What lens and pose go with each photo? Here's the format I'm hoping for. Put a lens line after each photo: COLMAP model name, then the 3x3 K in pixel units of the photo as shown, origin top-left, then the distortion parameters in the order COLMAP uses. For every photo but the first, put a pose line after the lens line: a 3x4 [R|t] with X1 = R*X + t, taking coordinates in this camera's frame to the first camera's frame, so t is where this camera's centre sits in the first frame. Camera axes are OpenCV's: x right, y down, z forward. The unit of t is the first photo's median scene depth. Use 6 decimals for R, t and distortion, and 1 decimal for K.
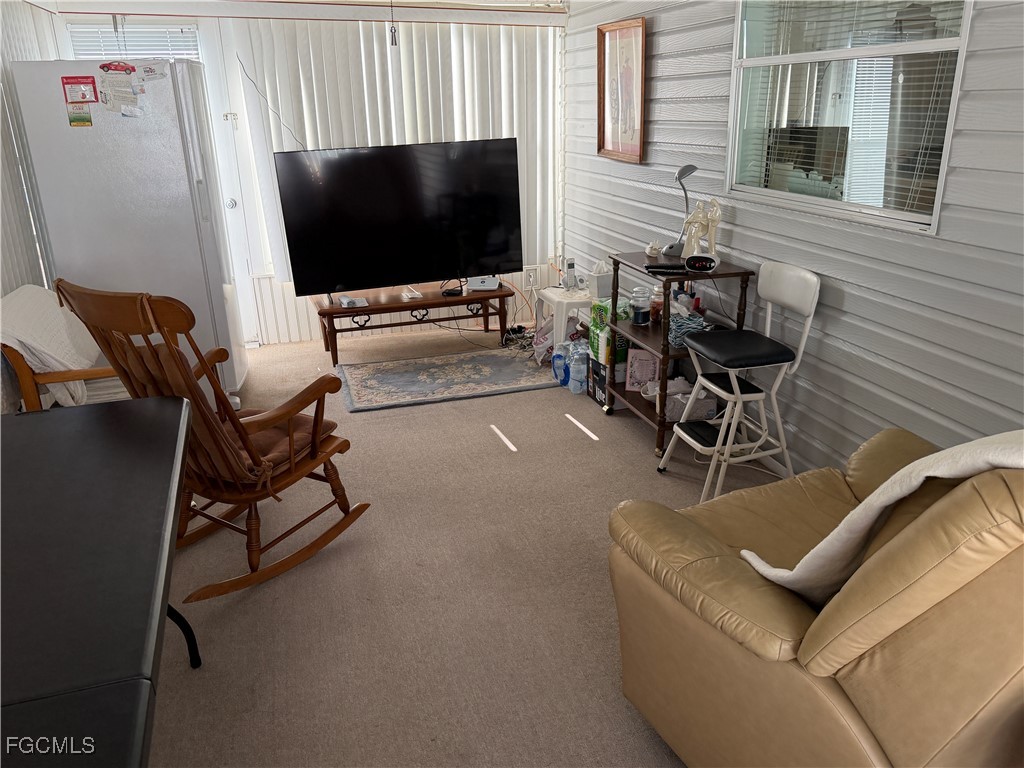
lens RADIAL K [[778.6, 0, 512.0], [0, 778.6, 384.0], [0, 0, 1]] dist [-0.004028, -0.001824]
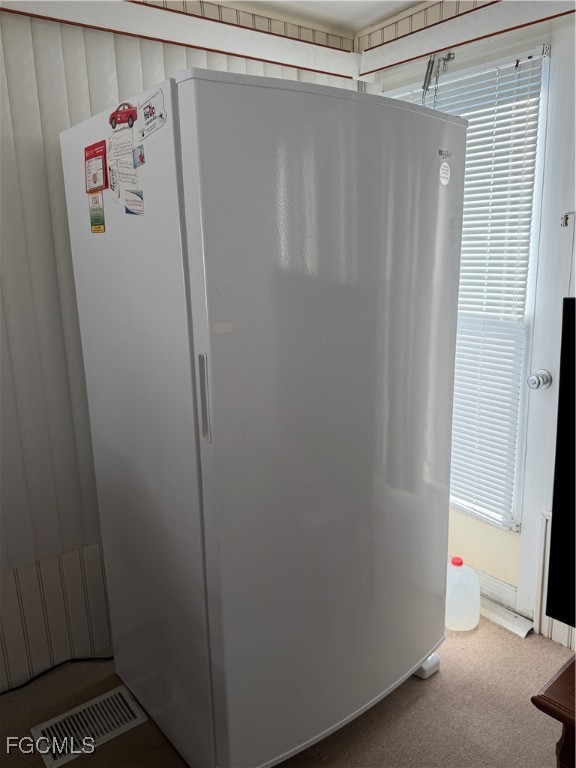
lens RADIAL K [[583.9, 0, 288.0], [0, 583.9, 384.0], [0, 0, 1]] dist [-0.004028, -0.001824]
pose [[0.372451, 0.224149, -0.900576, -0.091036], [-0.299572, 0.947485, 0.111930, -0.315180], [0.878372, 0.228099, 0.420040, 0.966074]]
